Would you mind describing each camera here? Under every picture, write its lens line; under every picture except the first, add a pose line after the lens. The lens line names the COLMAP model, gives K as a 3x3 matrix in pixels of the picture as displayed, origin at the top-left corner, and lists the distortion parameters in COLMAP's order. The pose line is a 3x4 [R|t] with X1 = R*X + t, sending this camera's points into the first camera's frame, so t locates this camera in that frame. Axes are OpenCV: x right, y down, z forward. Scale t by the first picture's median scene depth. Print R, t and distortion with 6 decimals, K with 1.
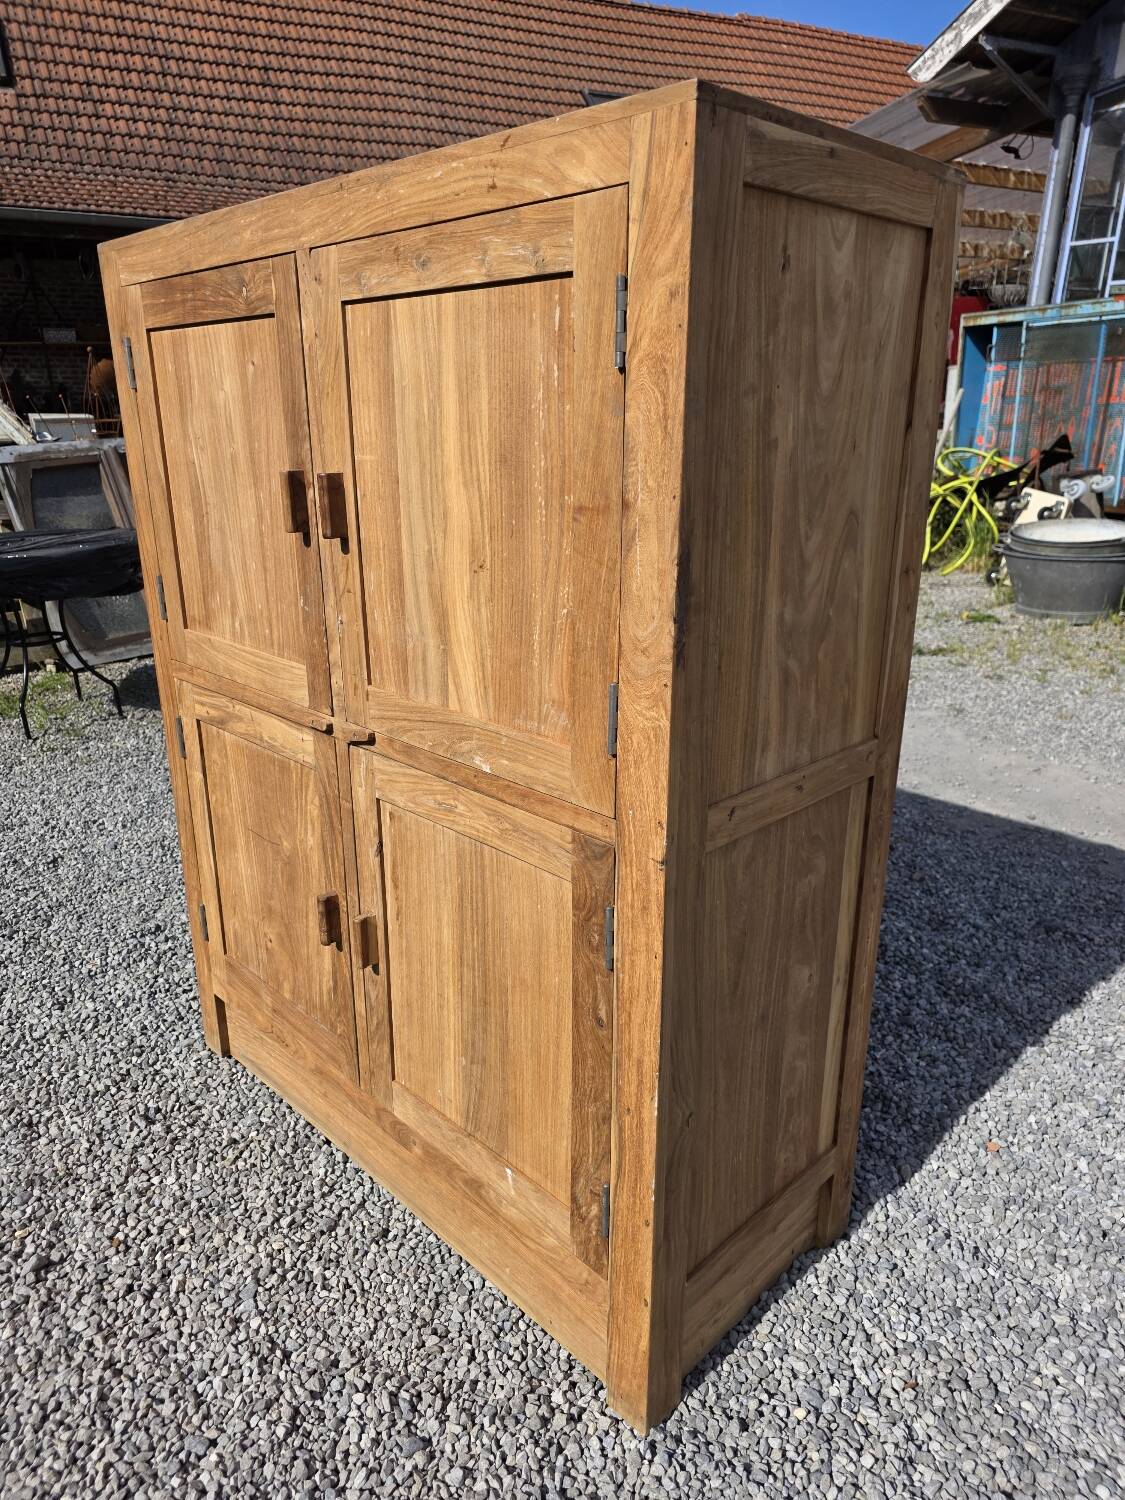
lens RADIAL K [[1012.1, 0, 544.6], [0, 1012.1, 757.8], [0, 0, 1]] dist [0.026999, -0.019991]
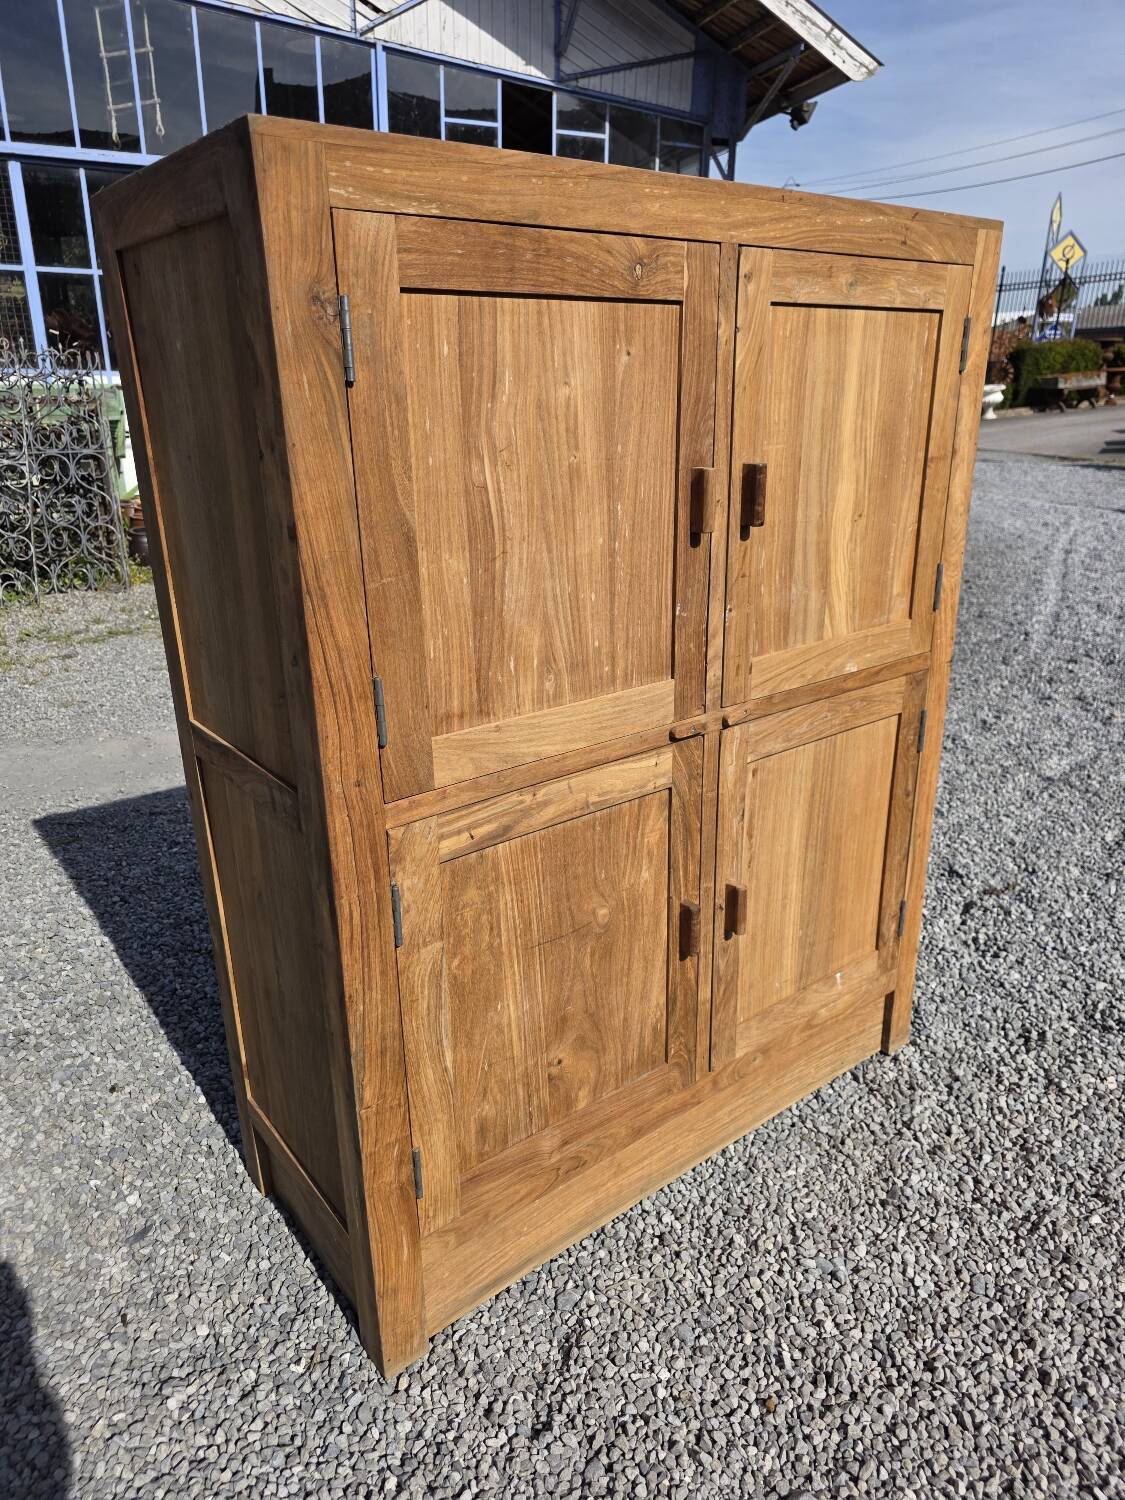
lens RADIAL K [[1014.9, 0, 569.4], [0, 1014.9, 752.7], [0, 0, 1]] dist [0.039304, -0.031583]
pose [[0.110306, -0.335876, 0.935425, -1.221845], [0.336144, 0.898314, 0.282912, -0.348073], [-0.935329, 0.283231, 0.211992, 0.966721]]
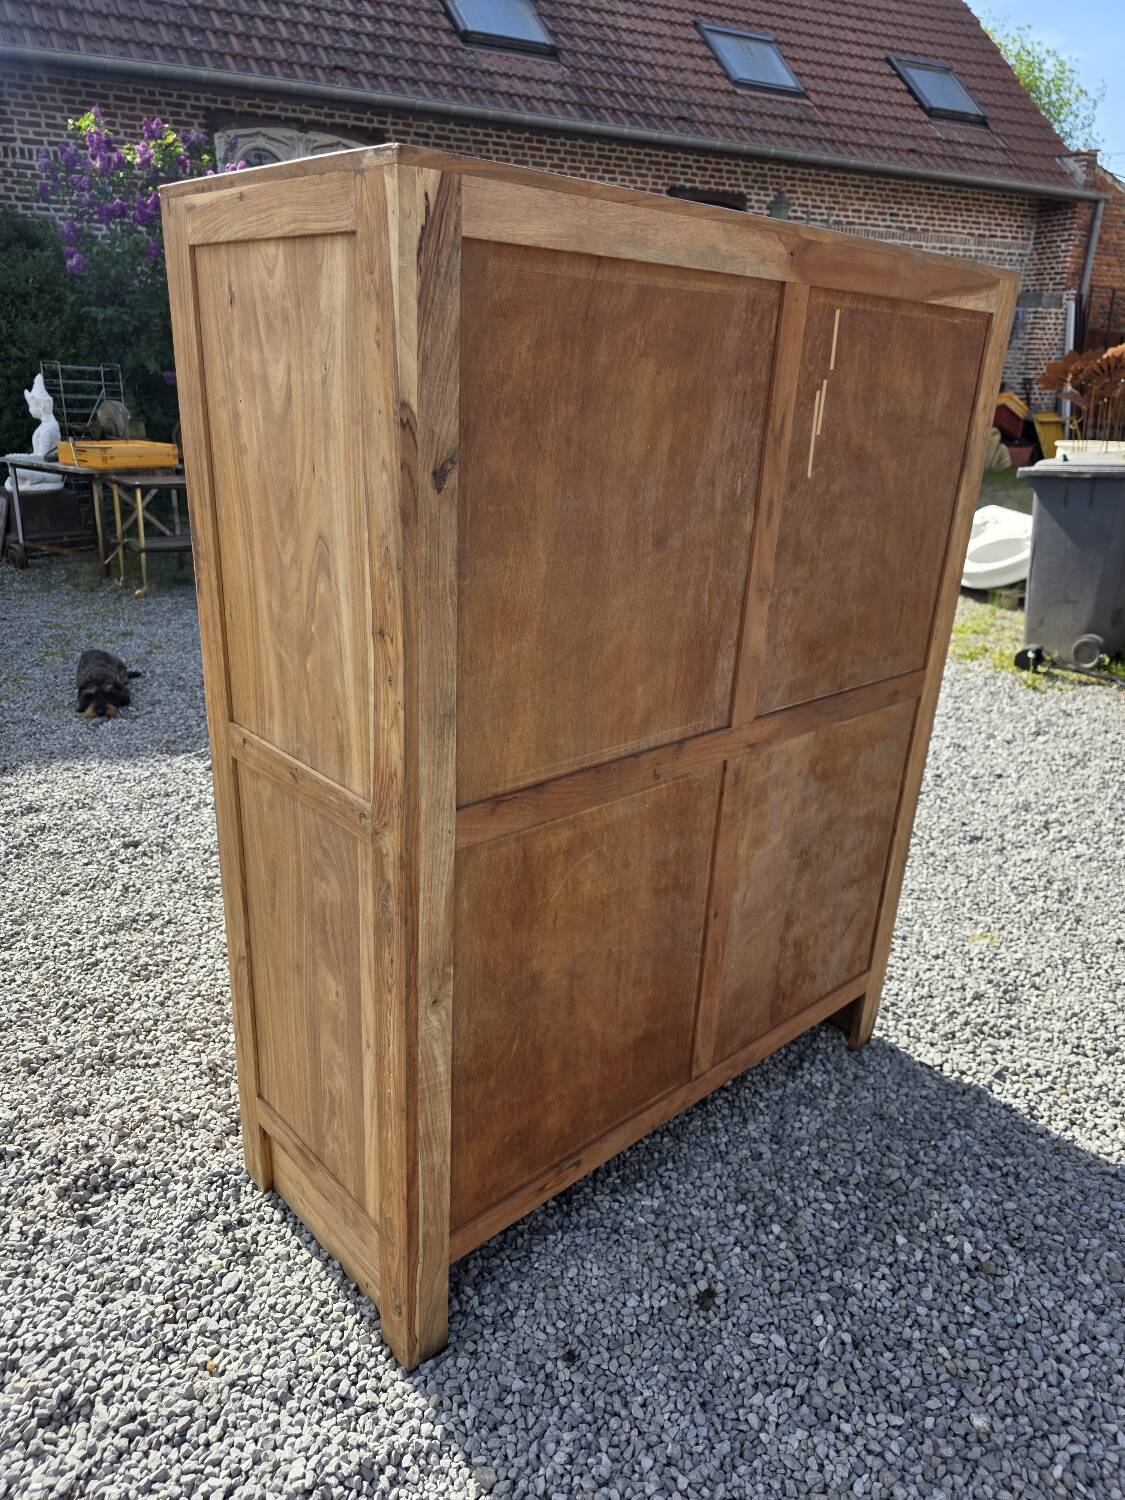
lens RADIAL K [[1010.6, 0, 562.9], [0, 1010.6, 751.6], [0, 0, 1]] dist [0.003497, 0.000552]
pose [[-0.031574, 0.364685, -0.930595, 1.070434], [-0.360961, 0.864063, 0.350859, -0.410605], [0.932046, 0.346987, 0.104355, 0.999711]]
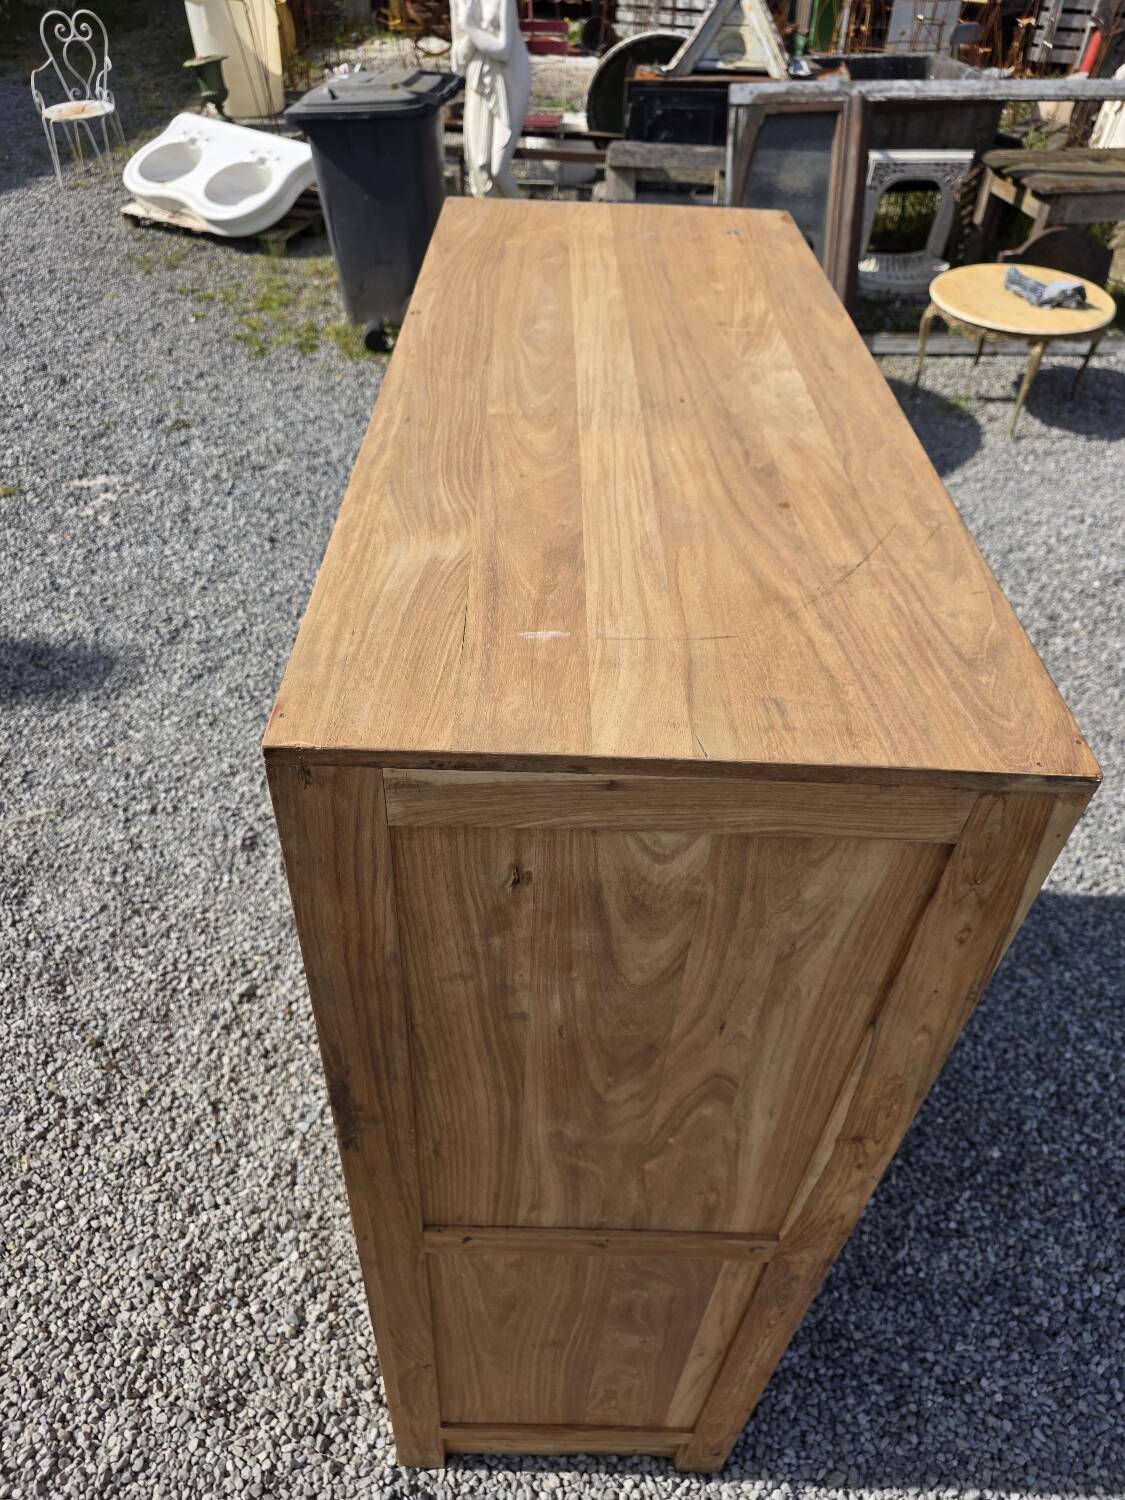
lens RADIAL K [[1002.9, 0, 561.7], [0, 1002.9, 748.7], [0, 0, 1]] dist [0.060805, -0.052991]
pose [[0.711261, 0.495216, -0.498867, 0.393078], [-0.268250, 0.847213, 0.458554, -0.623815], [0.649730, -0.192331, 0.735431, 0.372890]]
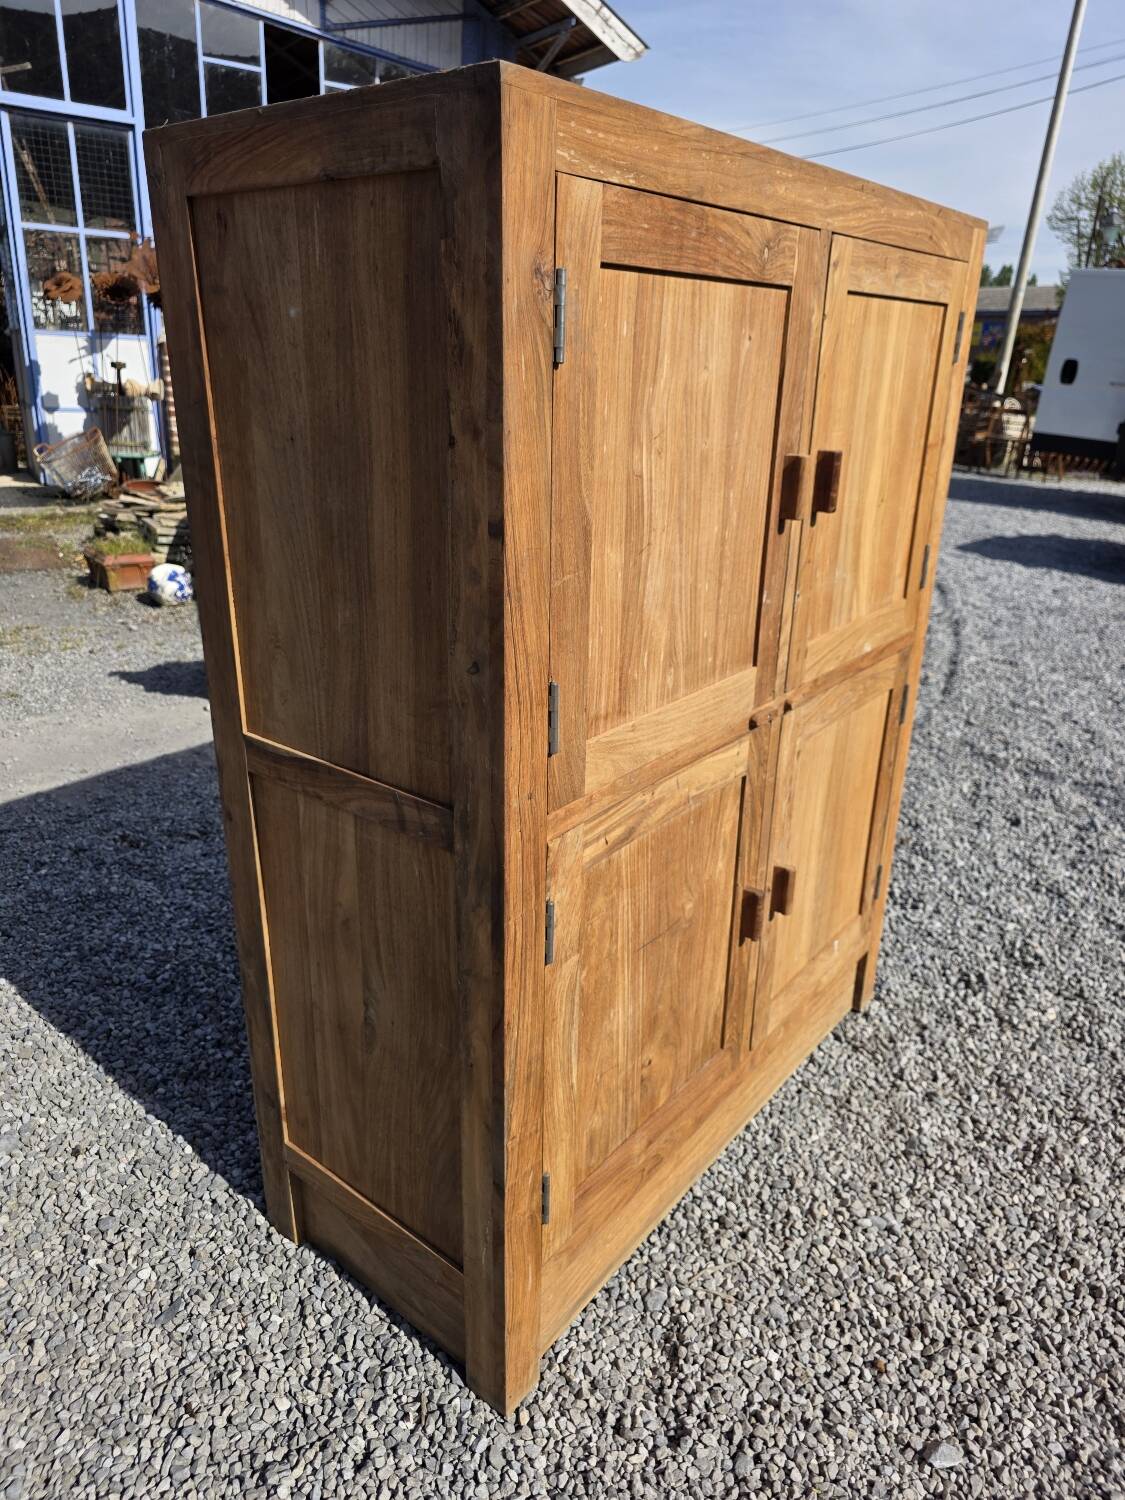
lens RADIAL K [[1019.5, 0, 560.4], [0, 1019.5, 742.0], [0, 0, 1]] dist [0.034609, -0.030376]
pose [[-0.125514, -0.351621, 0.927690, -1.179653], [0.305905, 0.875806, 0.373344, -0.463158], [-0.943752, 0.330645, -0.002363, 1.269898]]
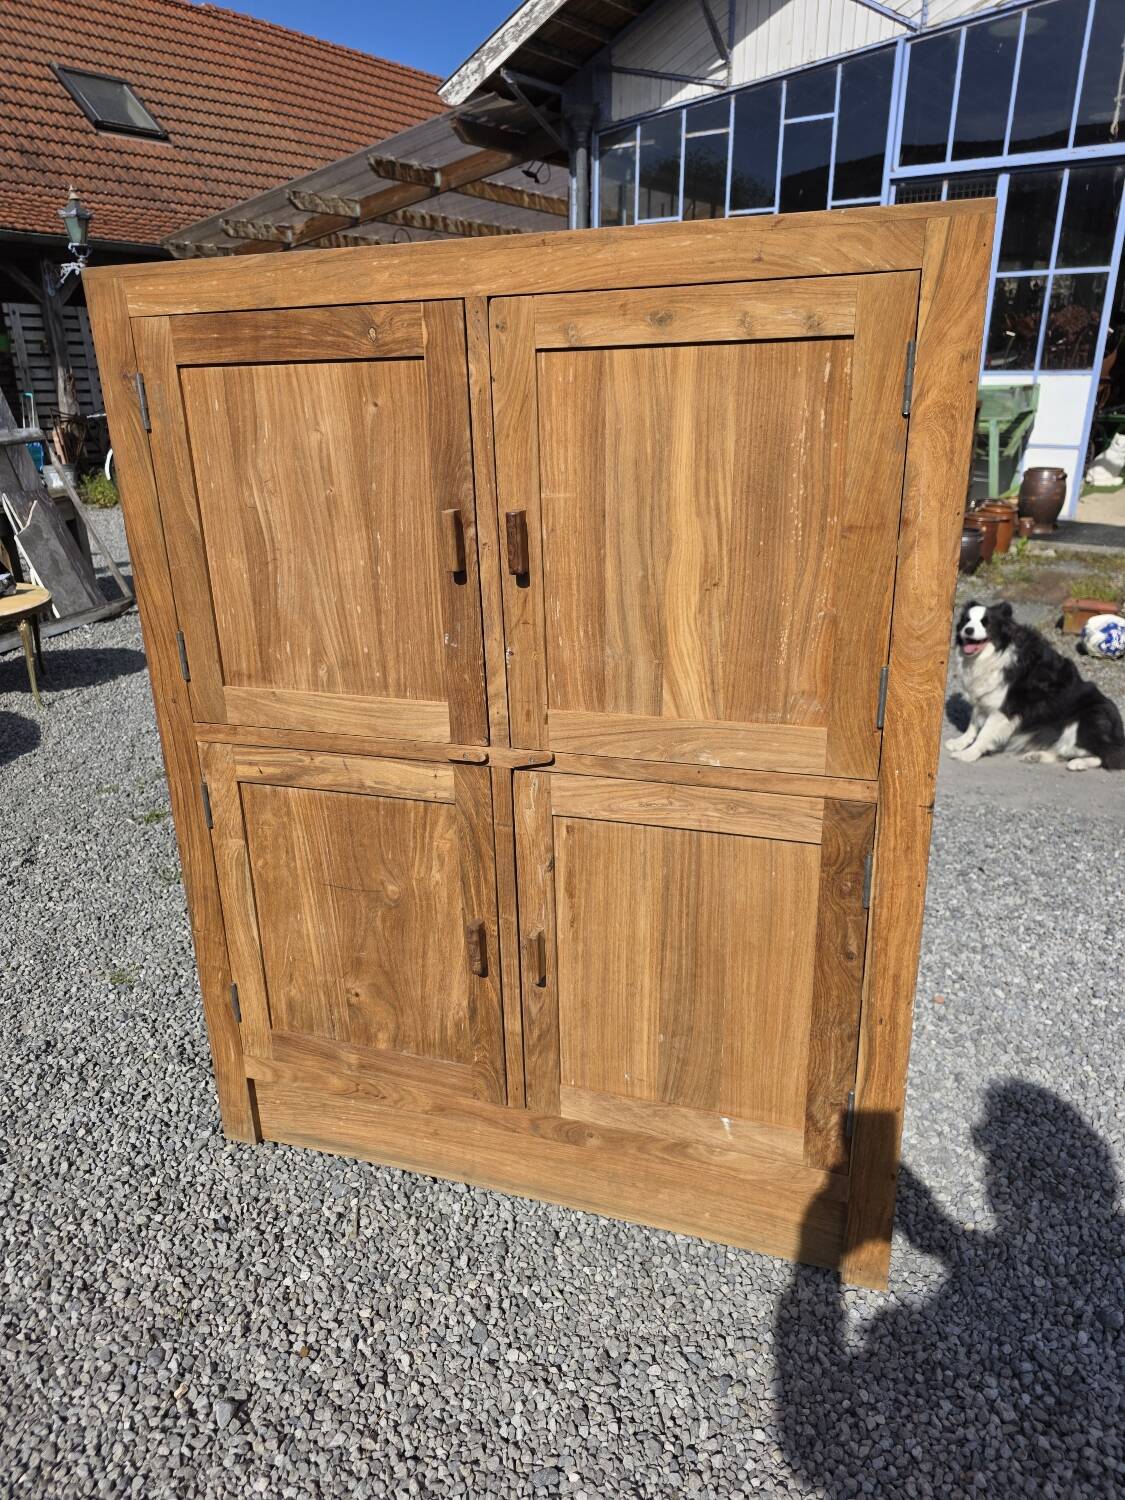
lens RADIAL K [[1015.4, 0, 562.5], [0, 1015.4, 750.0], [0, 0, 1]] dist [0.022435, -0.010043]
pose [[0.888013, -0.166441, 0.428637, -0.608139], [0.168472, 0.985137, 0.033504, -0.061727], [-0.427843, 0.042461, 0.902855, 0.048339]]
